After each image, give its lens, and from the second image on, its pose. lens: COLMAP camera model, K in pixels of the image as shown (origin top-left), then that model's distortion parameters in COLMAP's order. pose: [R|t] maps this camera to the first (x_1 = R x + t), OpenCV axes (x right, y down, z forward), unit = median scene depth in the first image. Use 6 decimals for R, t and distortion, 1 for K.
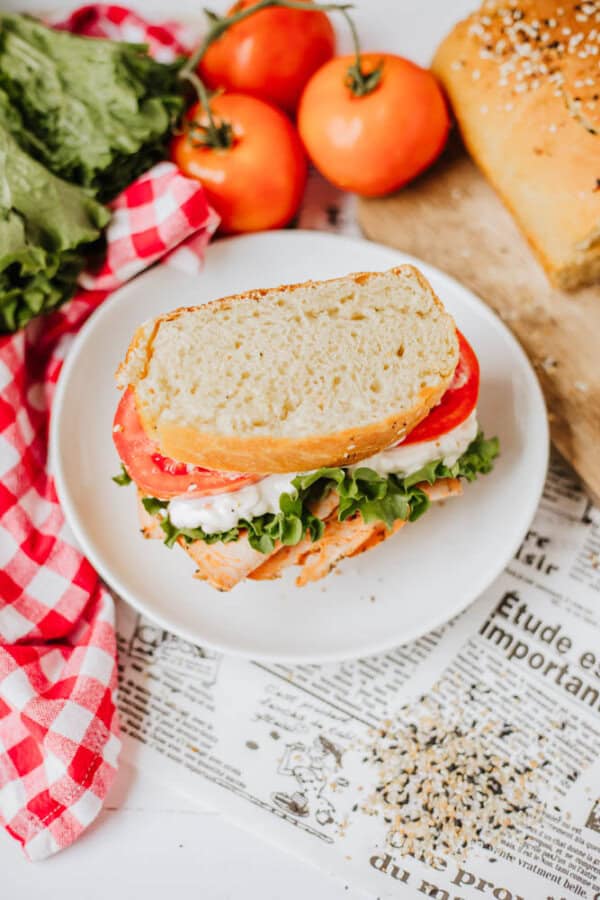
lens RADIAL K [[1605.6, 0, 284.7], [0, 1605.6, 433.6], [0, 0, 1]] dist [-0.164901, 0.000000]
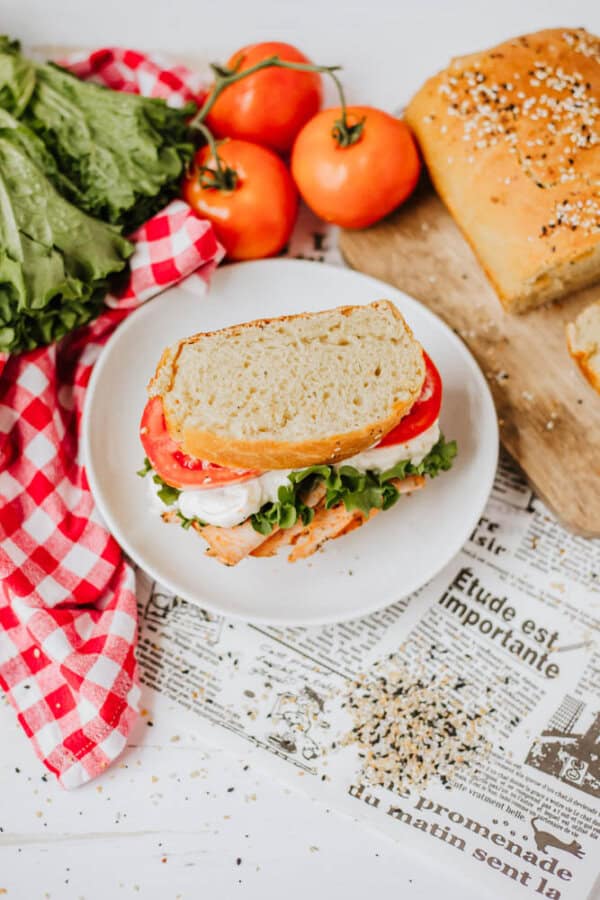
lens RADIAL K [[1605.6, 0, 299.8], [0, 1605.6, 449.3], [0, 0, 1]] dist [-0.164901, 0.000000]
pose [[0.999275, 0.012804, 0.035848, -0.028105], [-0.013722, 0.999581, 0.025482, -0.020264], [-0.035507, -0.025955, 0.999032, -0.201389]]
